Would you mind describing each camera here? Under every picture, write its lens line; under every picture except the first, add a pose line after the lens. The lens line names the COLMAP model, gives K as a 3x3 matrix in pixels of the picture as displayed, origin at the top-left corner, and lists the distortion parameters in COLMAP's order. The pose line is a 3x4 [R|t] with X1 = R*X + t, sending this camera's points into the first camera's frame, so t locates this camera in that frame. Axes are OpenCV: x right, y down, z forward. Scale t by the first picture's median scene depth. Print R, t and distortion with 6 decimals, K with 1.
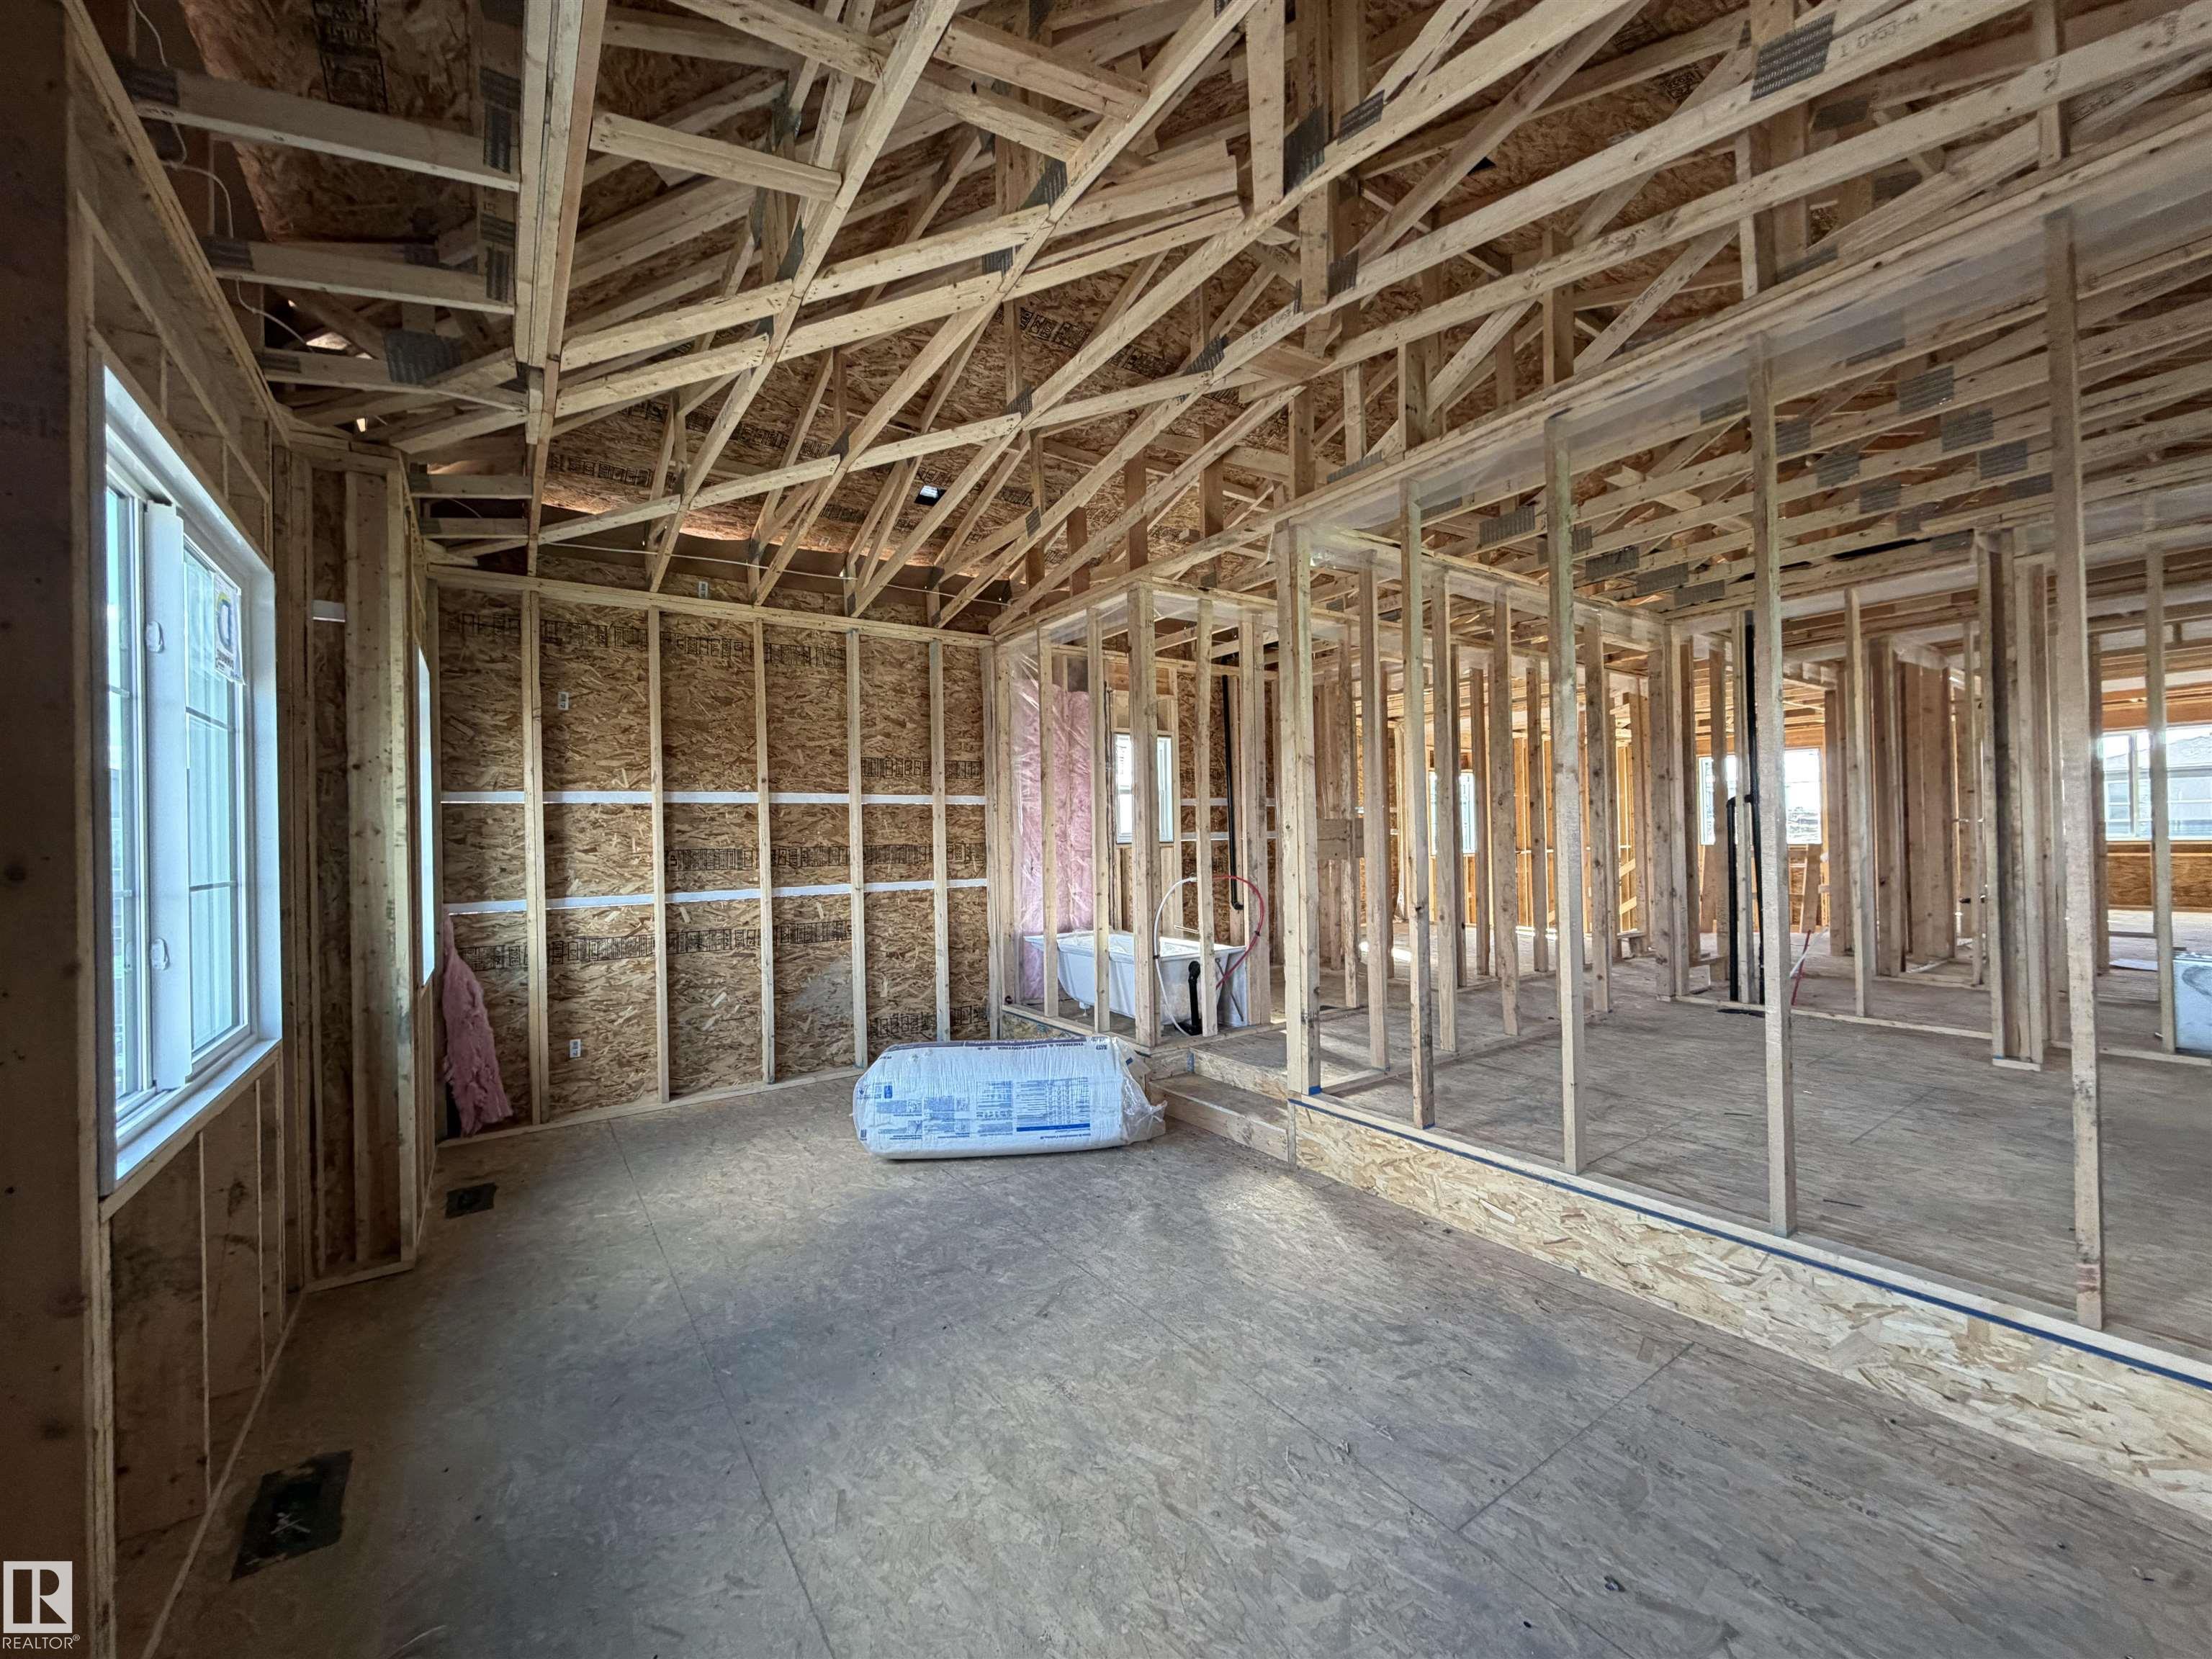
lens RADIAL K [[865.5, 0, 1106.1], [0, 865.5, 832.0], [0, 0, 1]] dist [-0.002041, 0.000511]
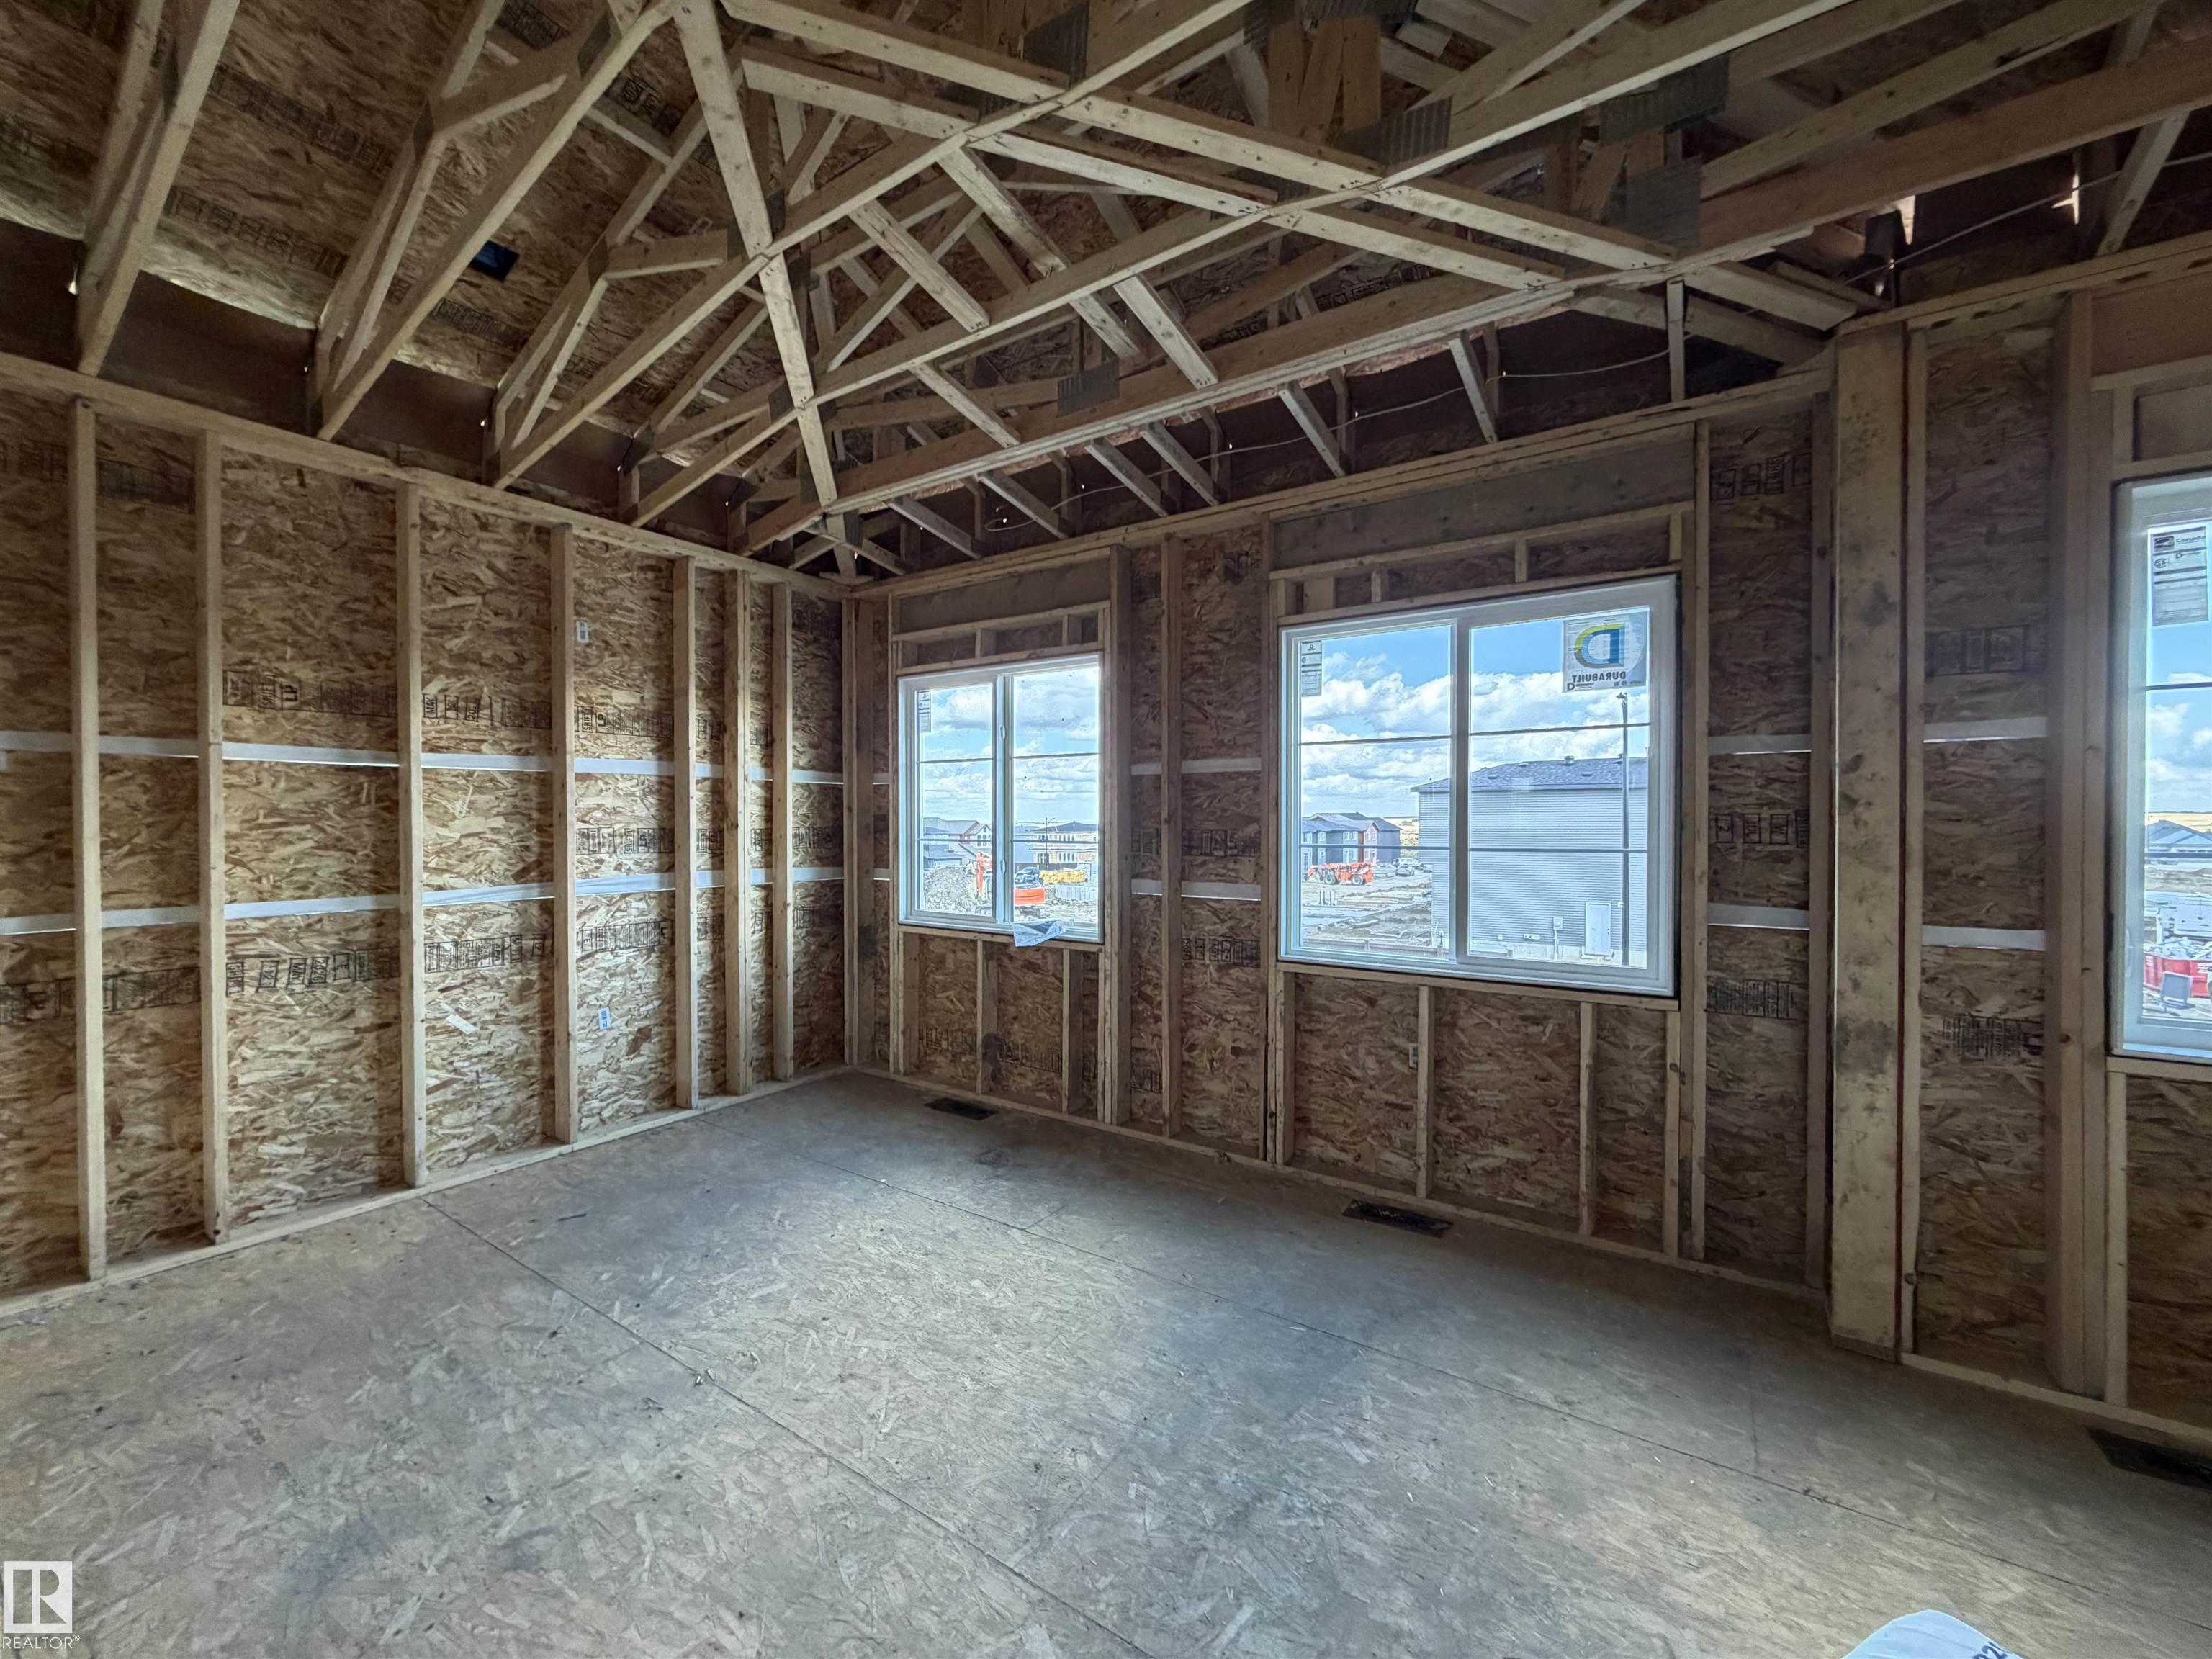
lens RADIAL K [[865.5, 0, 1107.0], [0, 865.5, 825.7], [0, 0, 1]] dist [-0.002041, 0.000511]
pose [[-0.932911, 0.027681, -0.359041, 0.147781], [0.028120, 0.999597, 0.003999, -0.002915], [0.359007, -0.006365, -0.933313, 1.991247]]
